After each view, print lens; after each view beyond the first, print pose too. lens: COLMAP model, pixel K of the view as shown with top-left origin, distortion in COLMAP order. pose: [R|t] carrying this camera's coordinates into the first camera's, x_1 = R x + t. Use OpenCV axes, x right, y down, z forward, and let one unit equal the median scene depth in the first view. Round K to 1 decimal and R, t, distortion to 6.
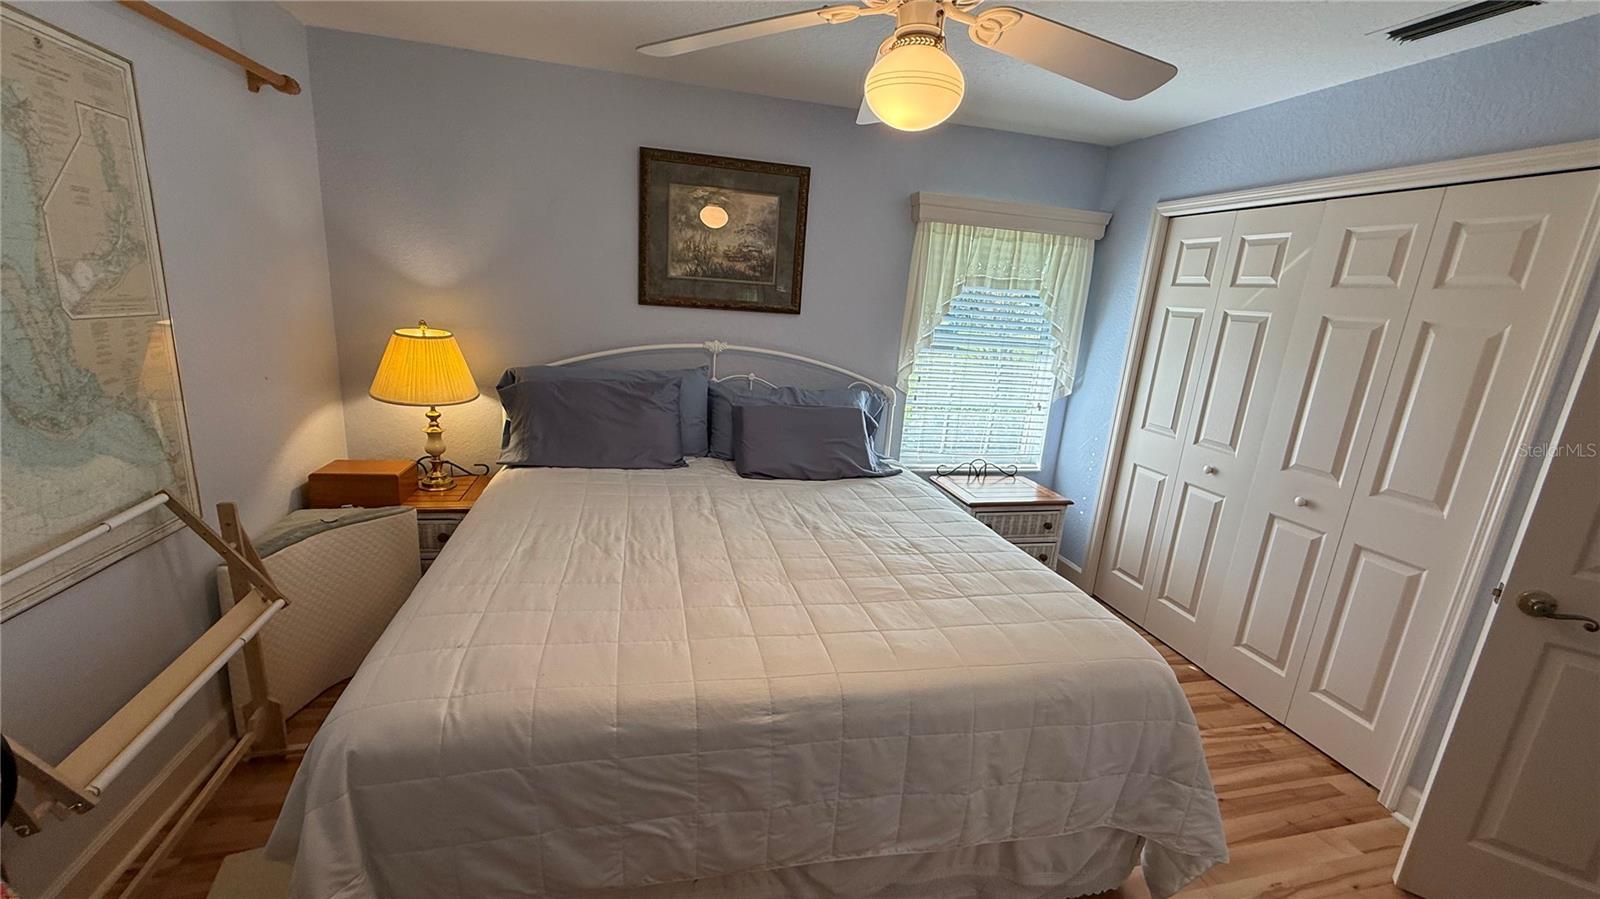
lens RADIAL K [[637.8, 0, 799.3], [0, 637.8, 452.9], [0, 0, 1]] dist [0.002843, -0.000257]
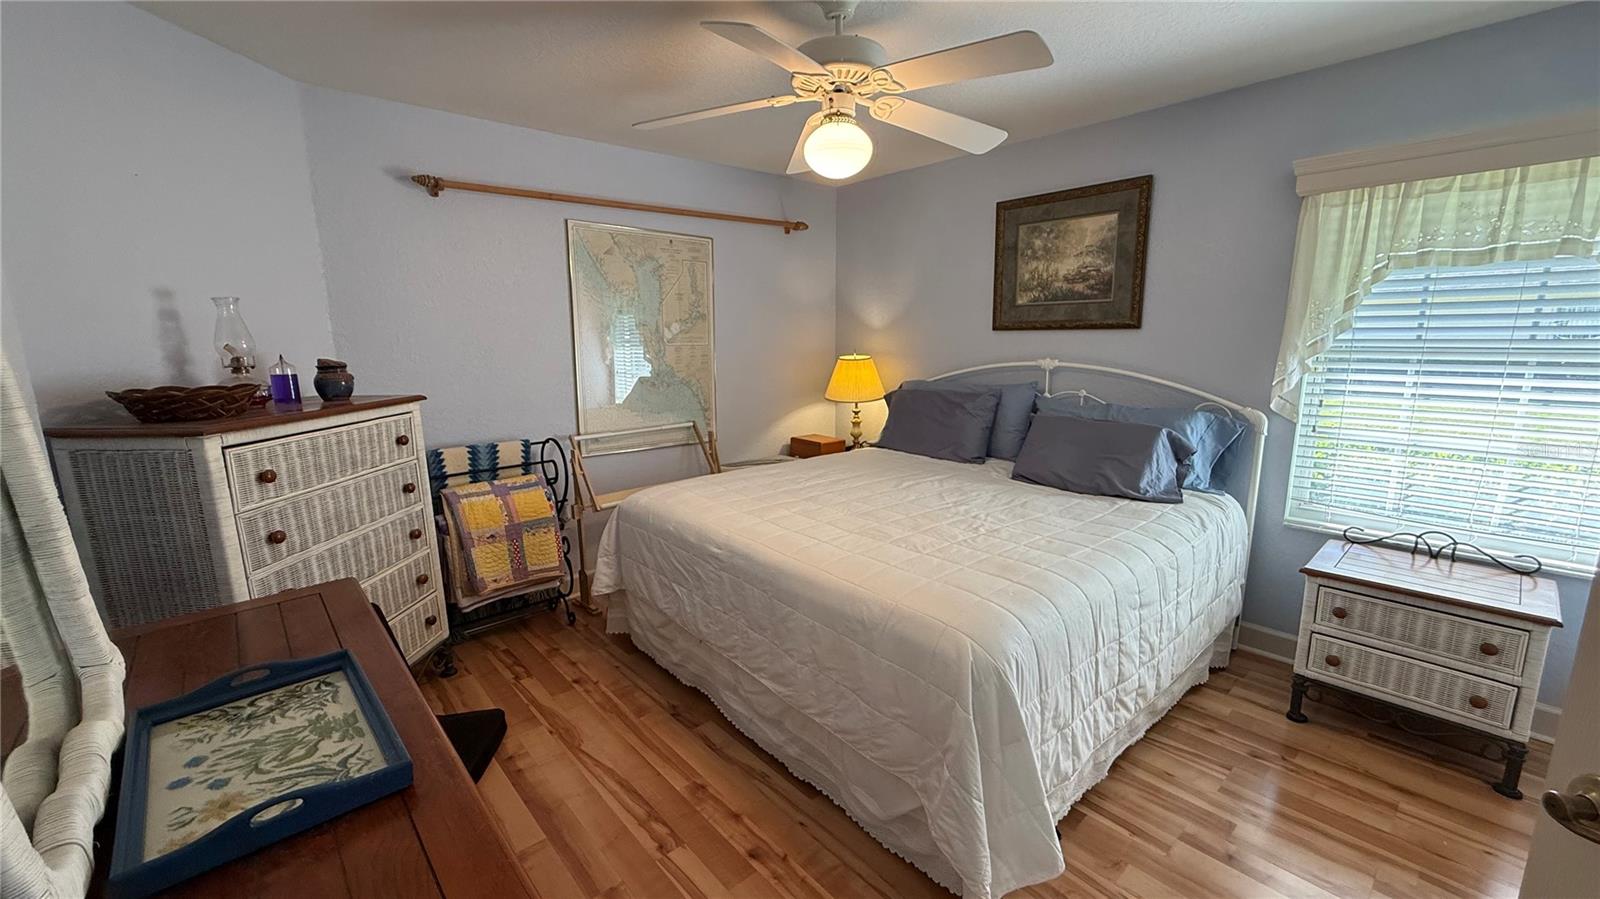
lens RADIAL K [[637.8, 0, 794.3], [0, 637.8, 451.3], [0, 0, 1]] dist [0.002843, -0.000257]
pose [[0.457284, 0.088032, -0.884953, 0.655758], [-0.176877, 0.984211, 0.006507, 0.048242], [0.871554, 0.153552, 0.465635, 0.152713]]
